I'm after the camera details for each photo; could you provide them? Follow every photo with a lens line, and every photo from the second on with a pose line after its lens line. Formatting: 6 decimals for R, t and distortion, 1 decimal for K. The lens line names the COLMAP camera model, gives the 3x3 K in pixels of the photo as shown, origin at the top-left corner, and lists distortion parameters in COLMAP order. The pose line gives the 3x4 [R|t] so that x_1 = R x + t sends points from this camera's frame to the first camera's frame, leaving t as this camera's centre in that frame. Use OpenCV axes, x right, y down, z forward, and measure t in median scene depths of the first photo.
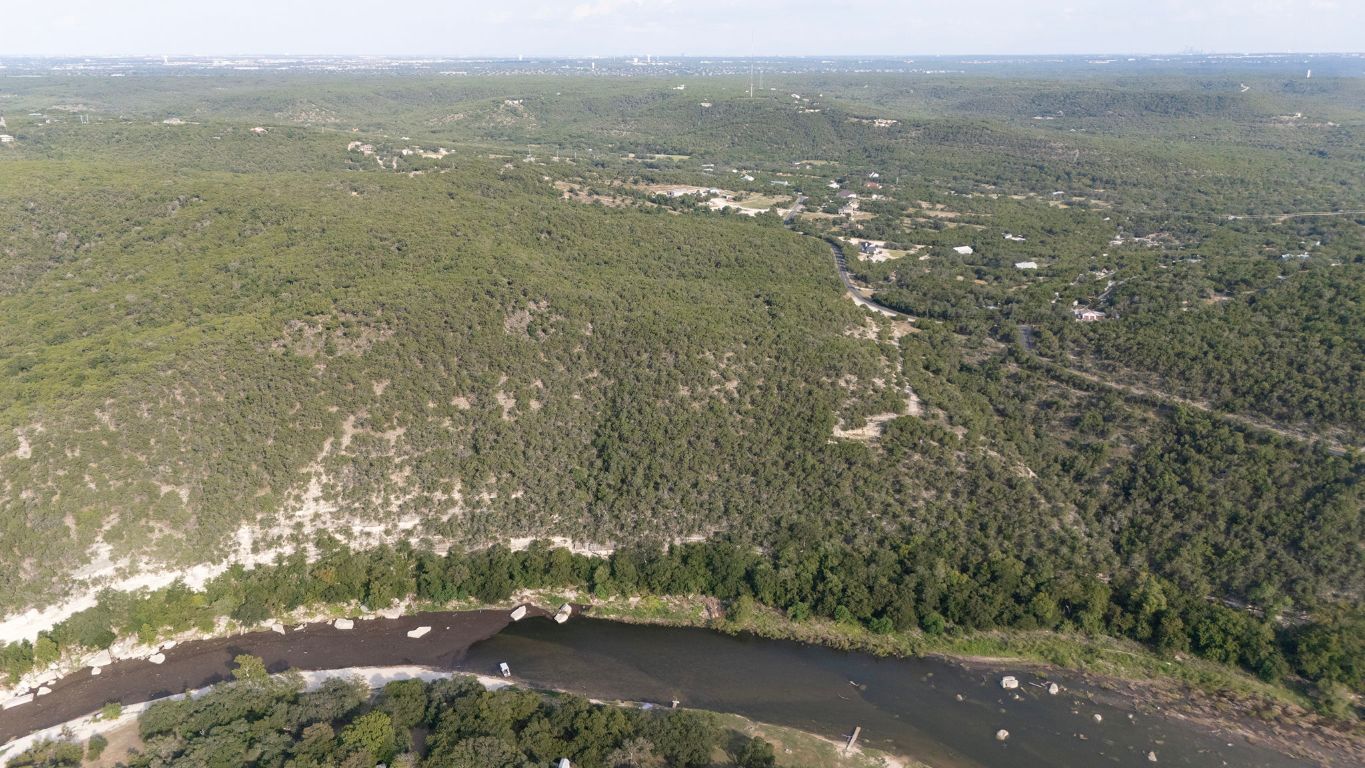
lens RADIAL K [[1017.2, 0, 685.0], [0, 1017.2, 381.0], [0, 0, 1]] dist [0.068467, -0.069384]
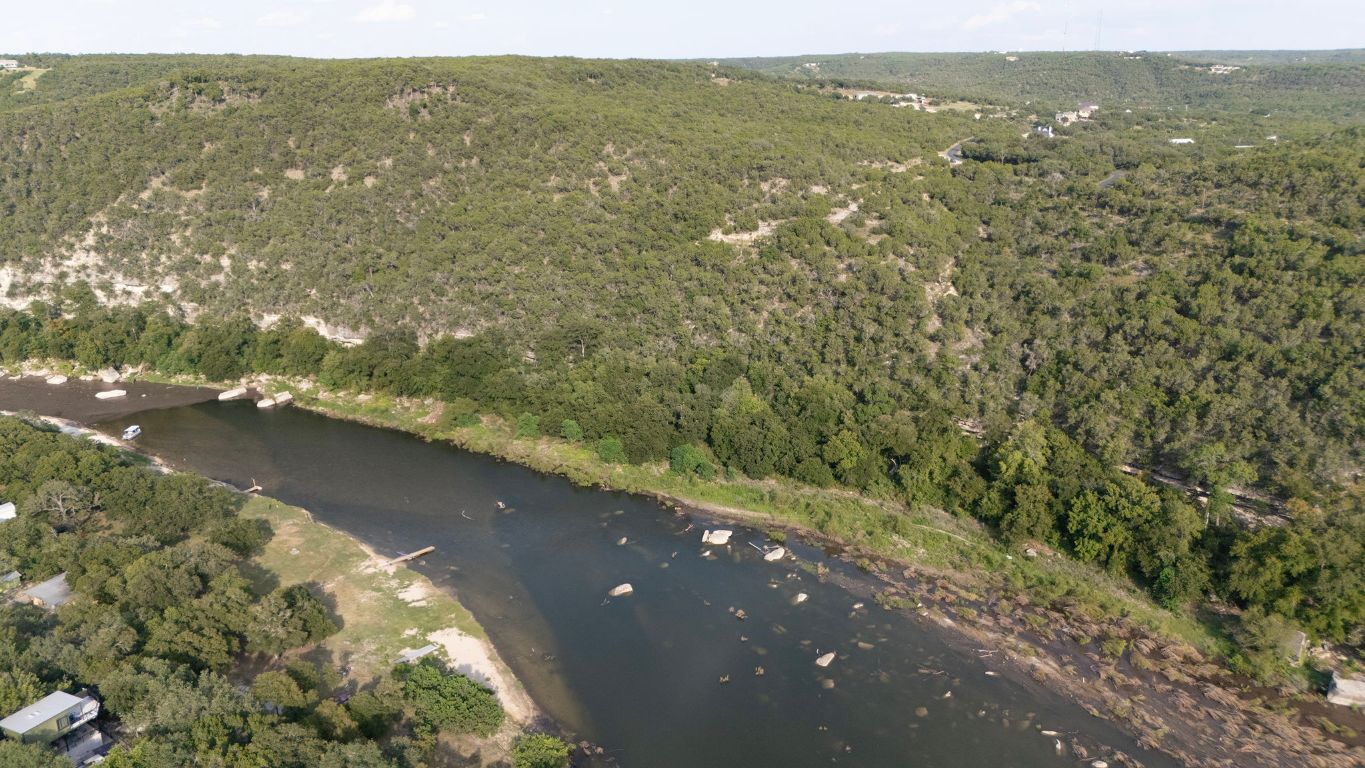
lens RADIAL K [[1017.2, 0, 685.0], [0, 1017.2, 381.0], [0, 0, 1]] dist [0.068467, -0.069384]
pose [[0.934344, 0.099330, -0.342249, 0.437354], [-0.104590, 0.994511, 0.003102, 0.173289], [0.340679, 0.032898, 0.939604, 0.353278]]
